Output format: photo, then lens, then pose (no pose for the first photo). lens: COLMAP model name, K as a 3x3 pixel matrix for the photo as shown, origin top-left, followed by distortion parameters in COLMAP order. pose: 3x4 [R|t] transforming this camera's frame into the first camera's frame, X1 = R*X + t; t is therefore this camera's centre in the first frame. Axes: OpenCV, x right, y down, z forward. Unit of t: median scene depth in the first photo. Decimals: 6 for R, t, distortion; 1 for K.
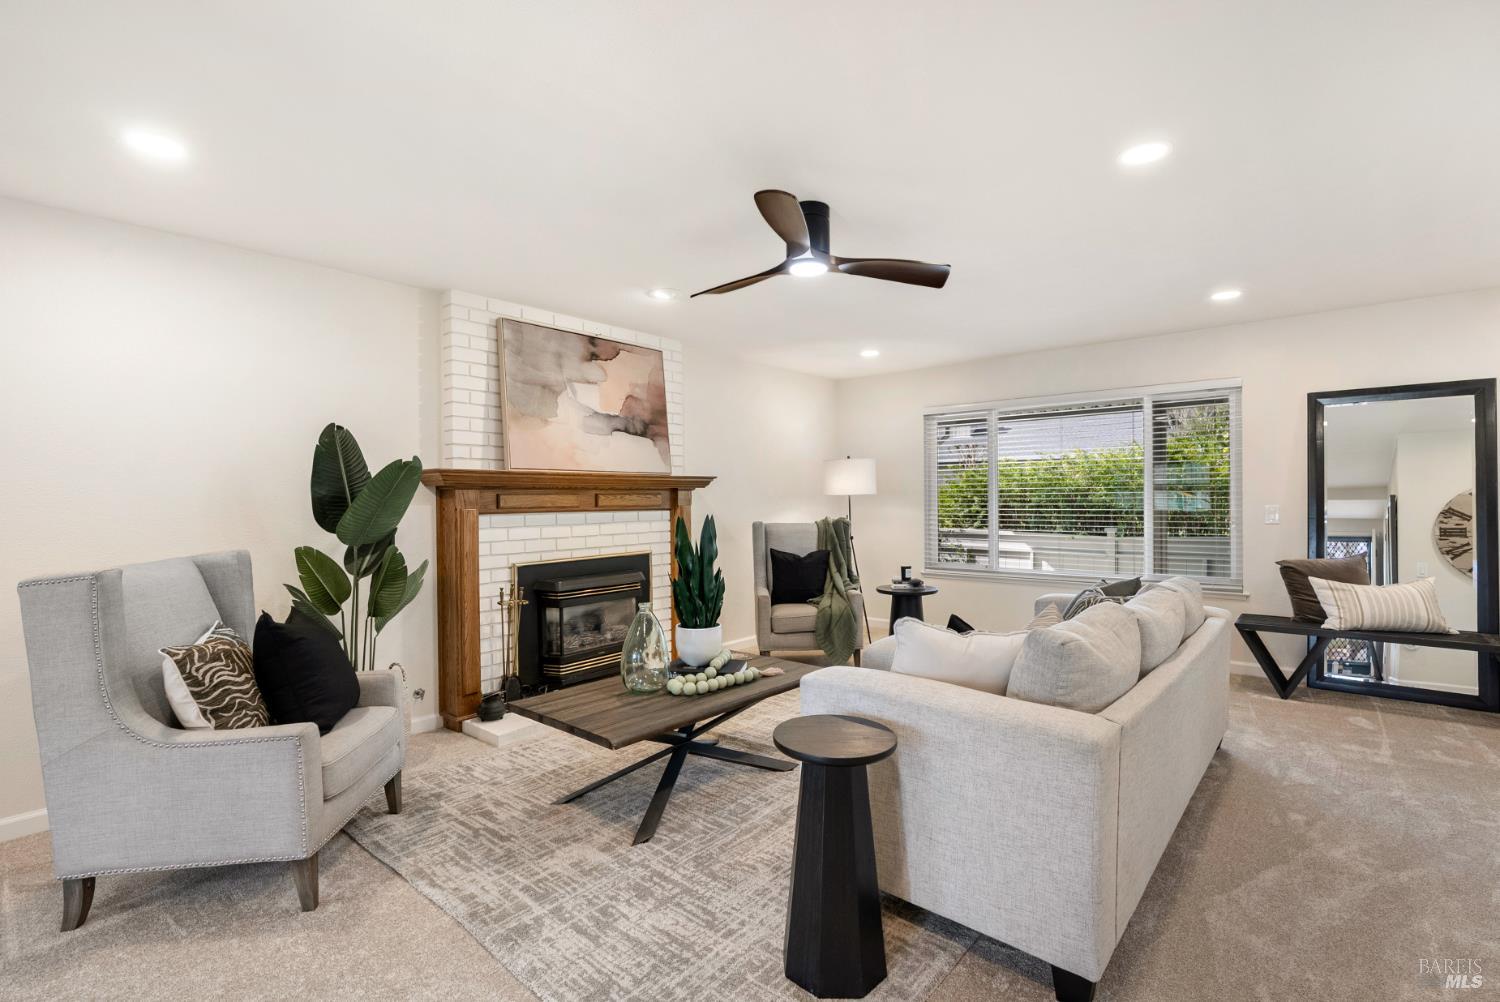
lens RADIAL K [[682.2, 0, 748.1], [0, 682.2, 491.3], [0, 0, 1]] dist [-0.020833, 0.010392]
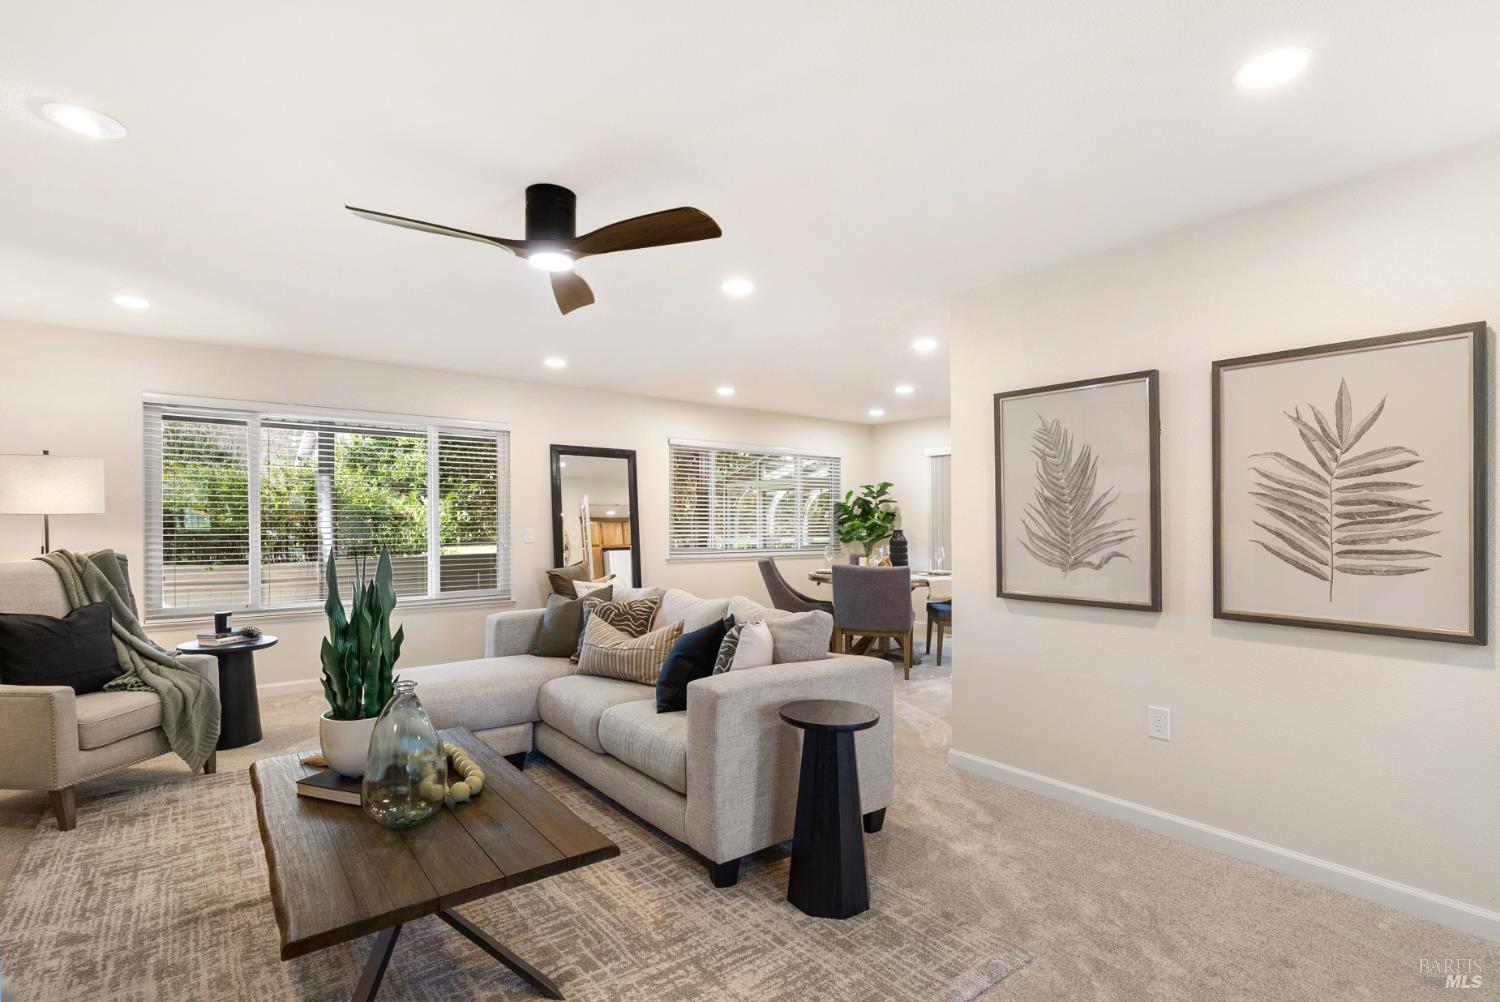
lens RADIAL K [[699.5, 0, 750.0], [0, 699.5, 501.0], [0, 0, 1]] dist [-0.001200, -0.000040]
pose [[0.211448, 0.033496, 0.976815, -0.431932], [-0.014873, 0.999407, -0.031051, 0.004283], [-0.977276, -0.007963, 0.211821, 0.319894]]
